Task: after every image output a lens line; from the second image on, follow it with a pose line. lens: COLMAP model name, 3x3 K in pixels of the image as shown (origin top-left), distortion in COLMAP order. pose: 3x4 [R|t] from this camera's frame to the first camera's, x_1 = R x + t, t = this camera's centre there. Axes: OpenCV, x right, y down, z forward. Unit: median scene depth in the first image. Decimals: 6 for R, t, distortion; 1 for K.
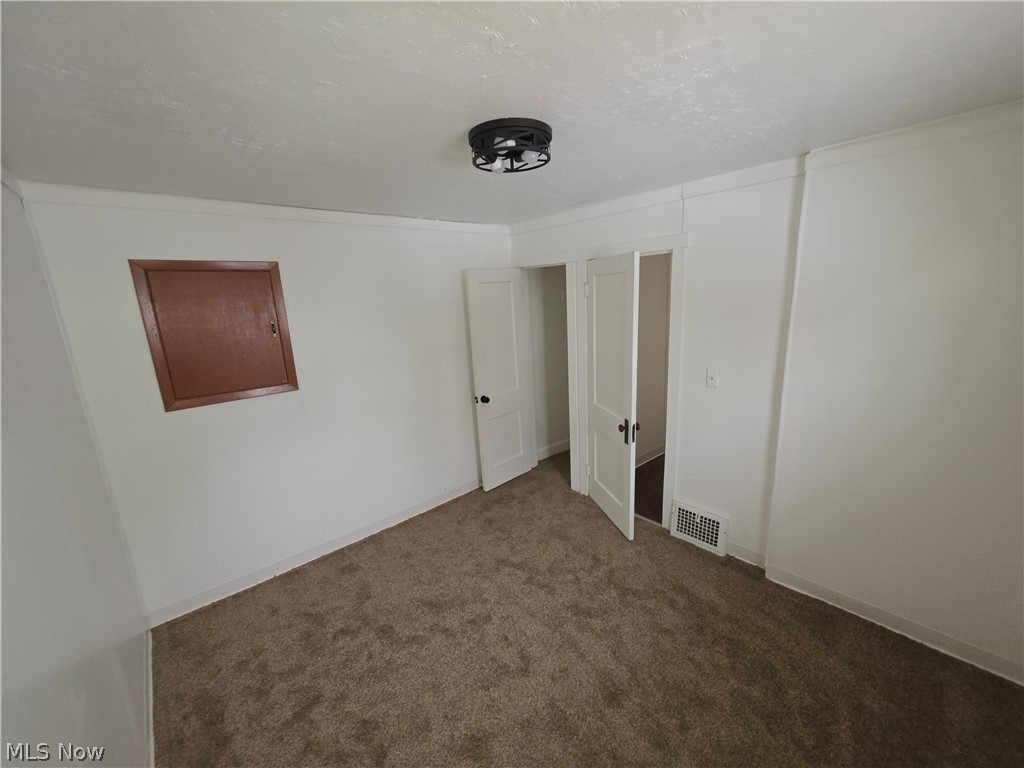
lens RADIAL K [[409.2, 0, 515.3], [0, 409.2, 383.9], [0, 0, 1]] dist [0.000089, 0.000513]
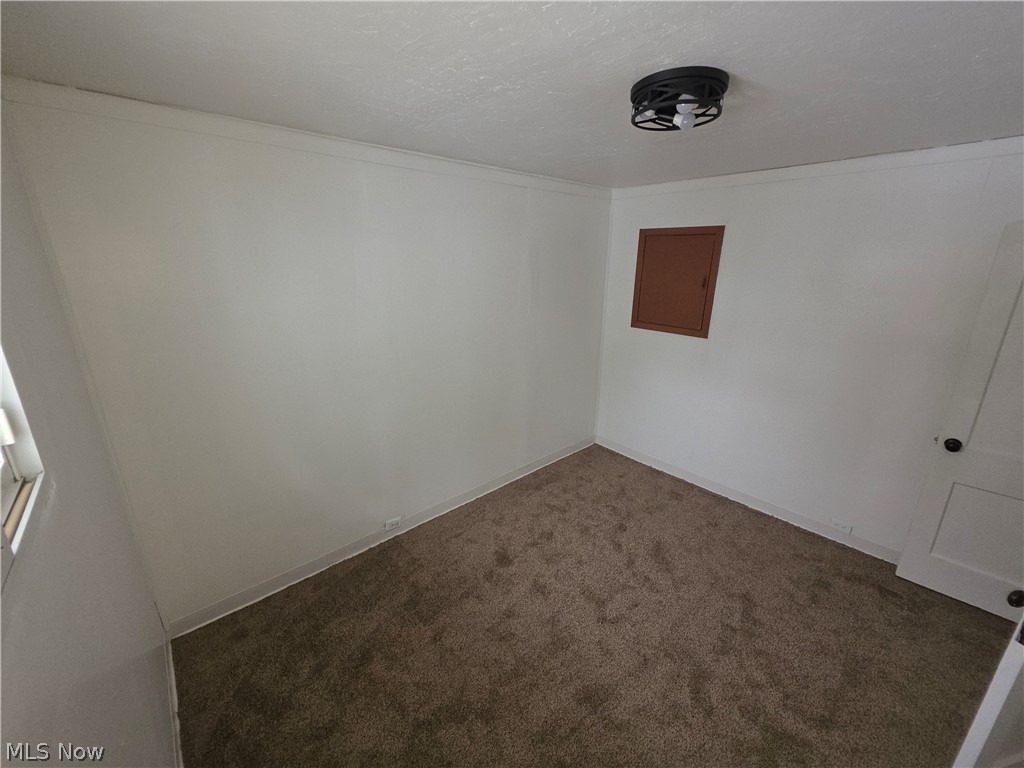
lens RADIAL K [[409.2, 0, 515.2], [0, 409.2, 381.1], [0, 0, 1]] dist [0.000089, 0.000513]
pose [[0.001942, 0.335225, -0.942136, 0.650359], [-0.228153, 0.917438, 0.325966, -0.139975], [0.973623, 0.214318, 0.078265, 0.431540]]
